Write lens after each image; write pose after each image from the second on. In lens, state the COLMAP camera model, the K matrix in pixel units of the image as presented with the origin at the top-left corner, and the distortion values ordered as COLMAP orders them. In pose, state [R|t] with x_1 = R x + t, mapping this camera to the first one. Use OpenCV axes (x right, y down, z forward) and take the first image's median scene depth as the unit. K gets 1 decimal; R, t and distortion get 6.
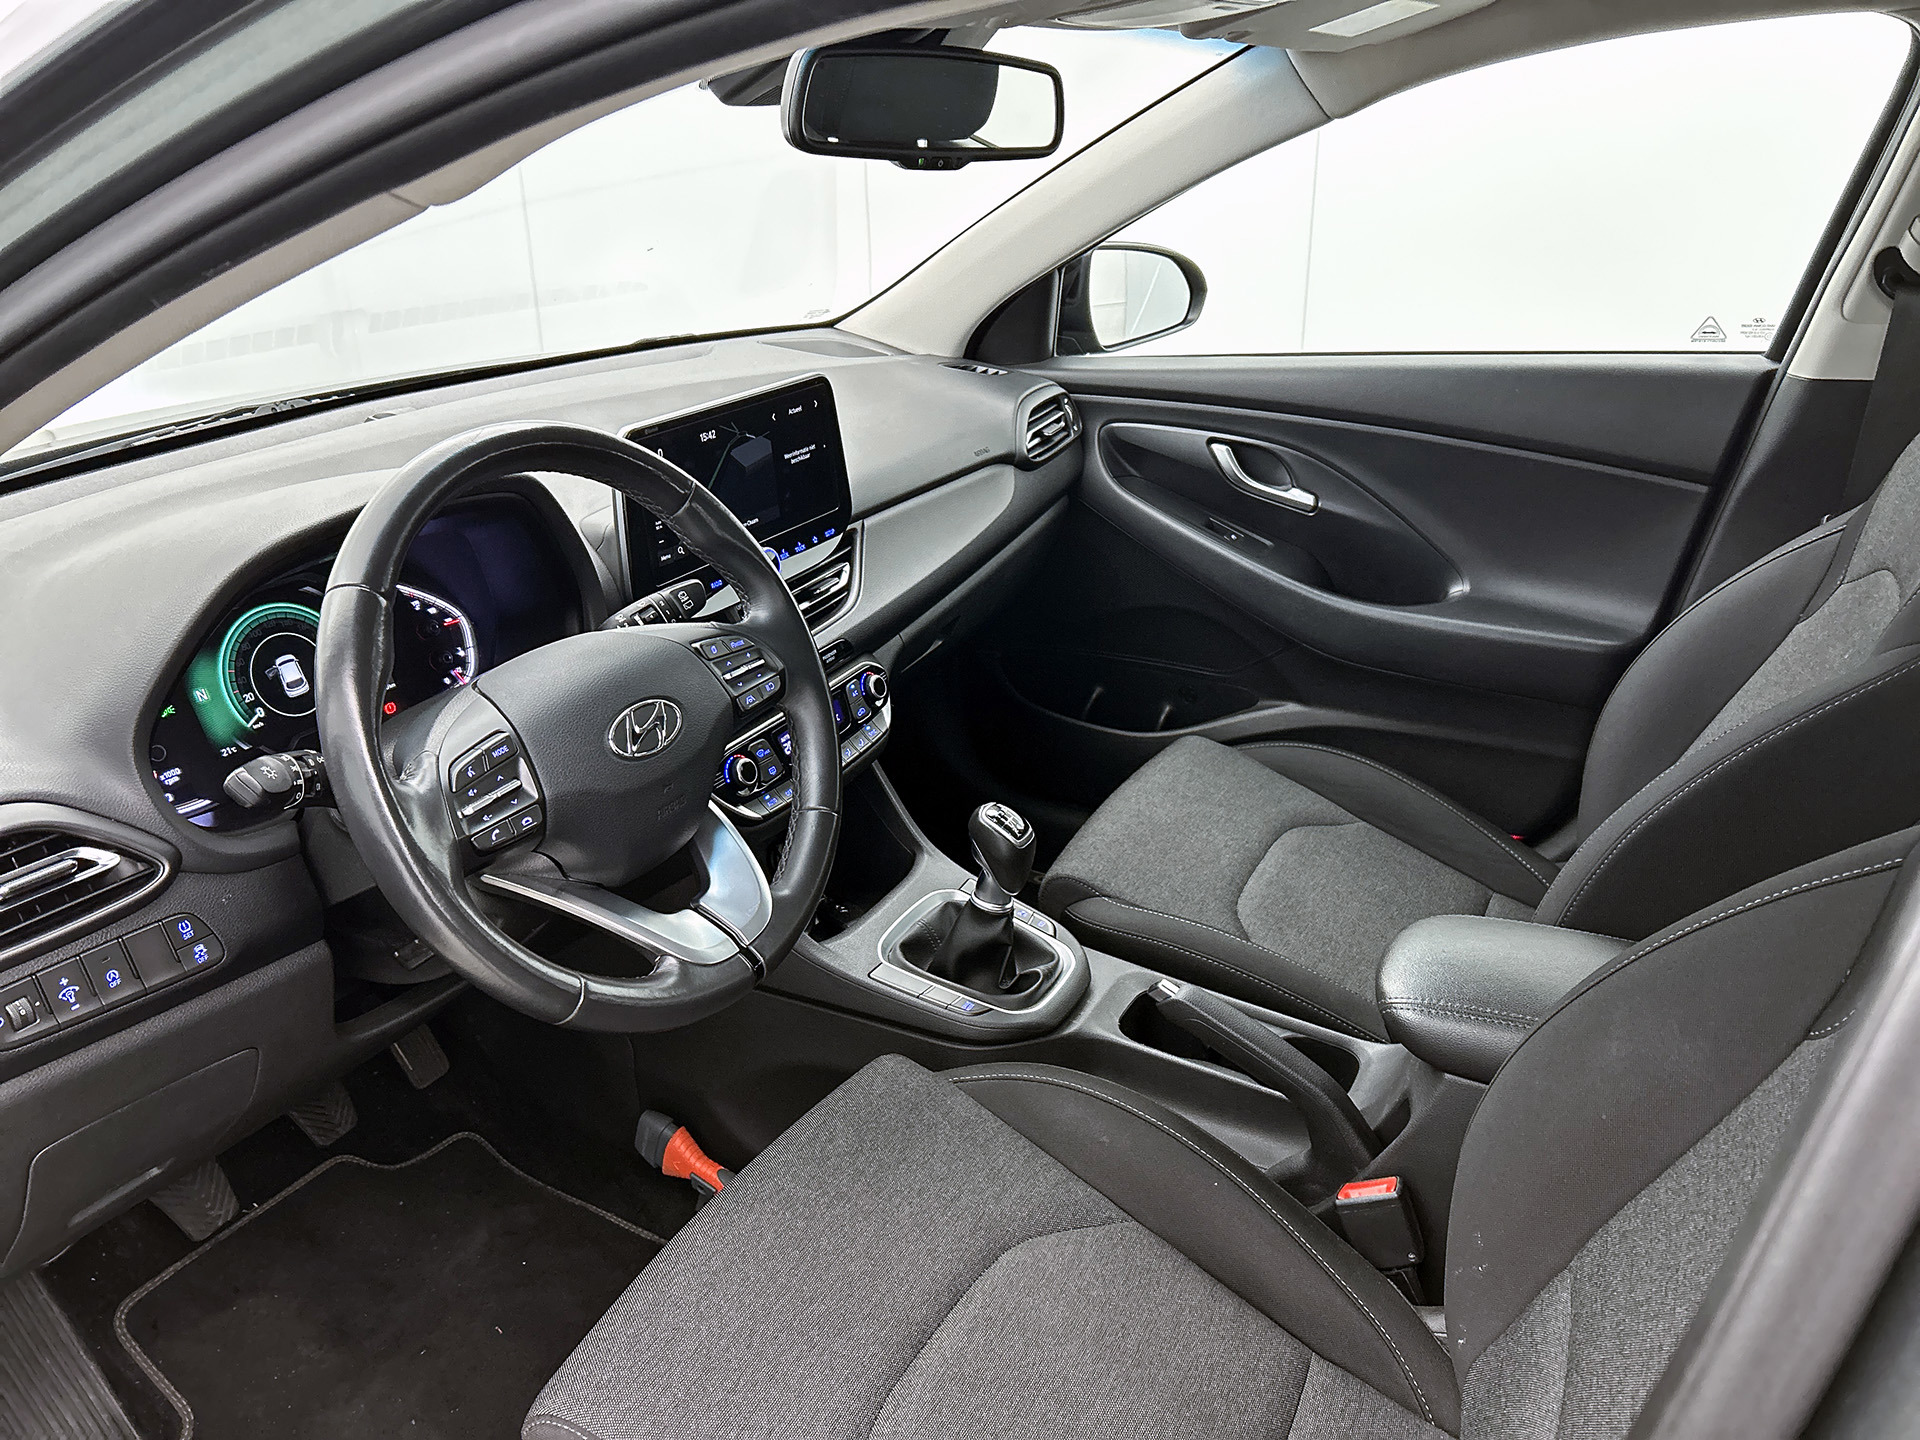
lens RADIAL K [[1432.2, 0, 946.7], [0, 1432.2, 722.3], [0, 0, 1]] dist [0.036801, -0.050525]
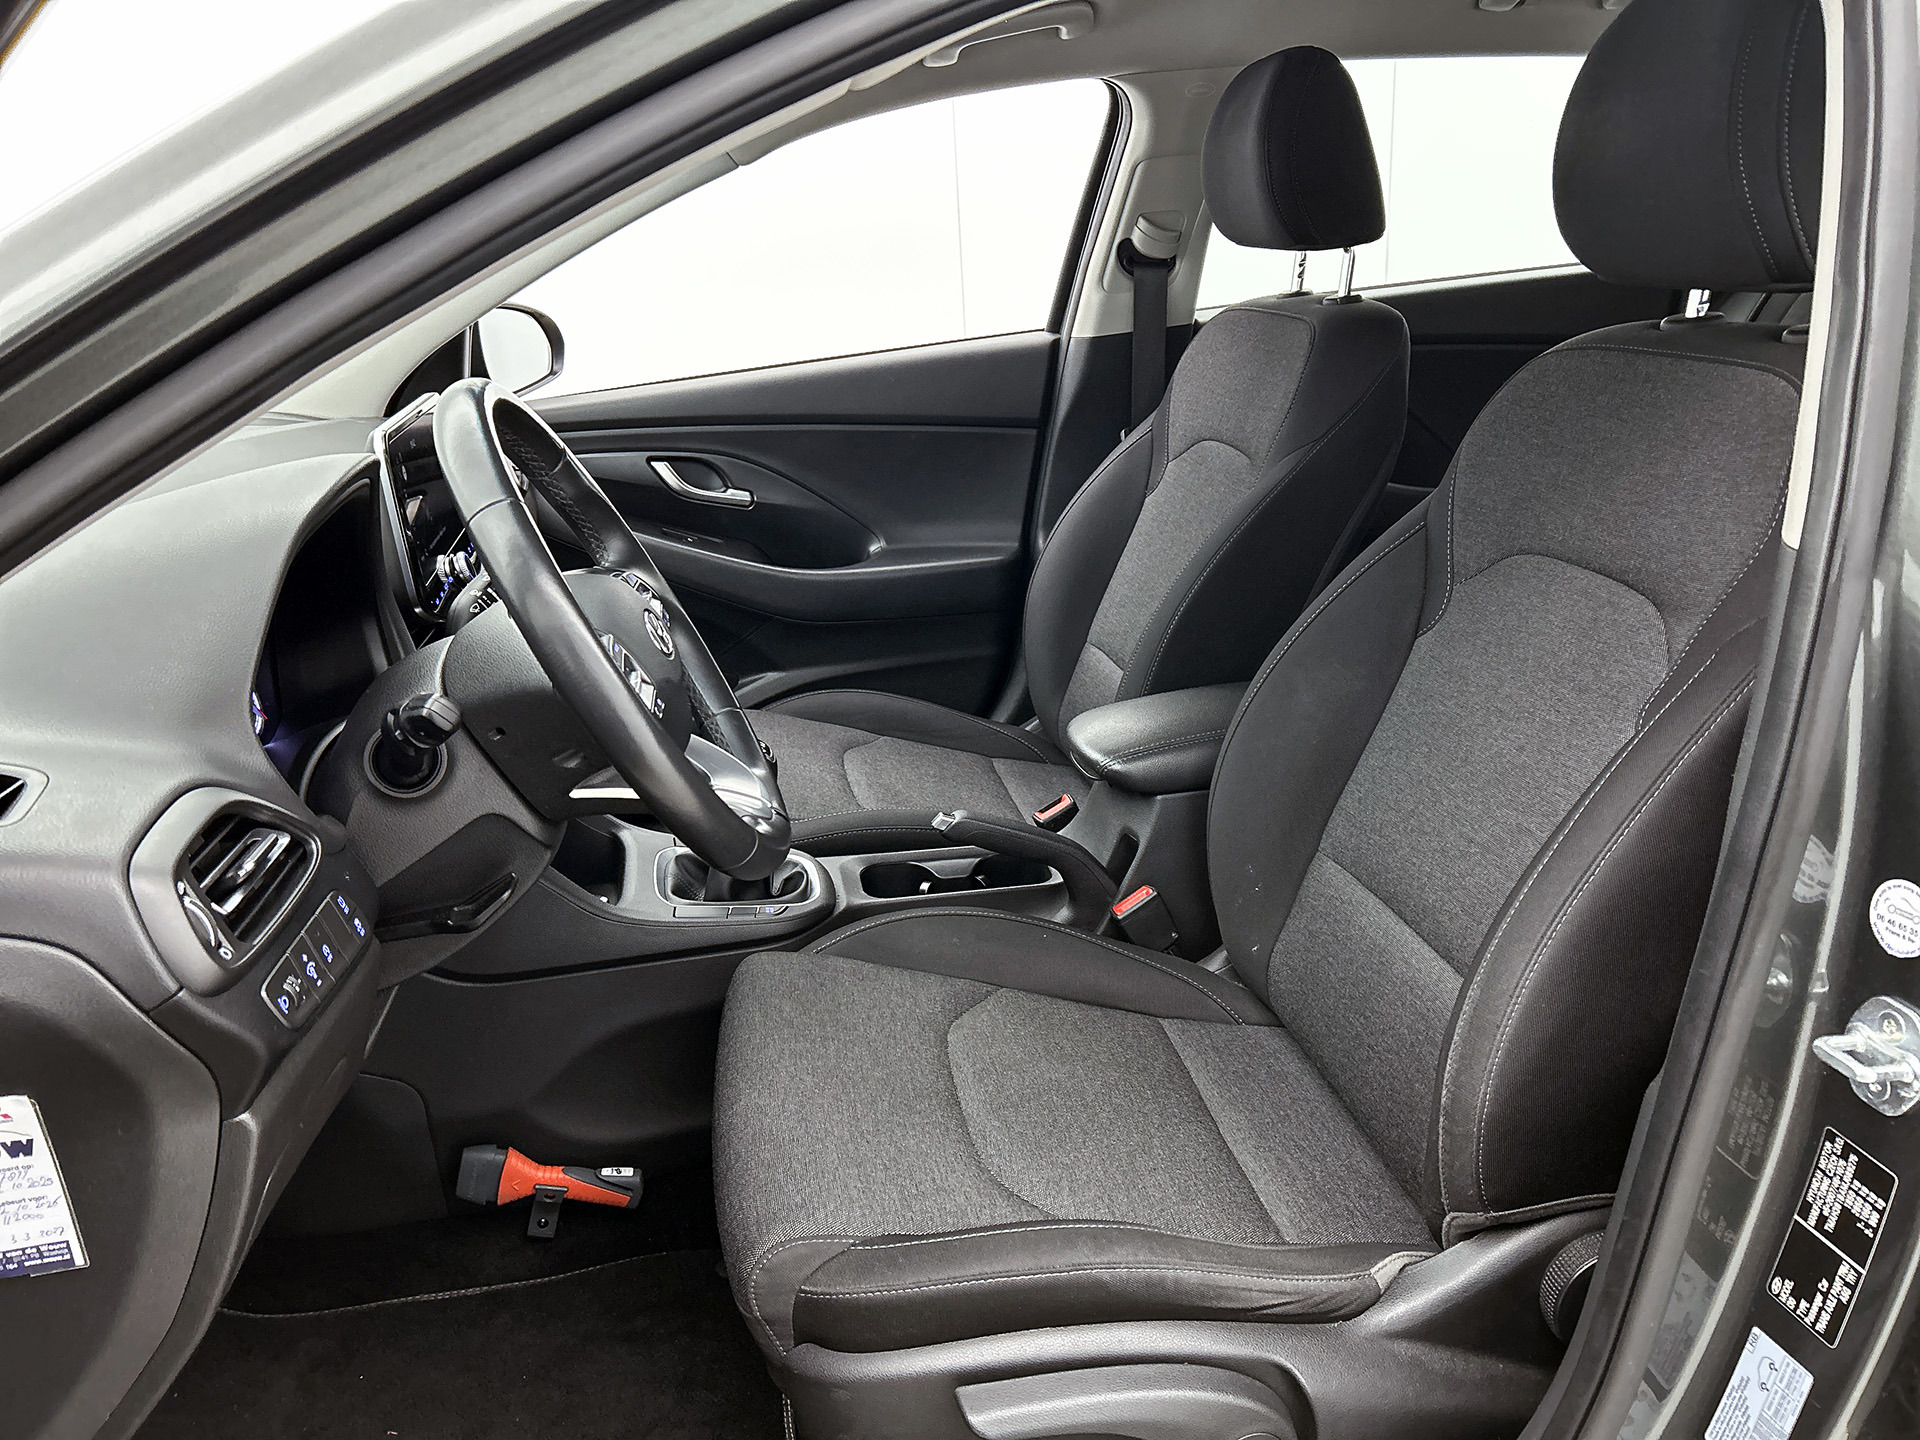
lens RADIAL K [[1432.2, 0, 959.0], [0, 1432.2, 727.3], [0, 0, 1]] dist [0.036801, -0.050525]
pose [[0.777646, -0.238465, 0.581722, -0.394954], [0.285858, 0.958213, 0.010665, 0.073259], [-0.559956, 0.157996, 0.813318, -0.017821]]
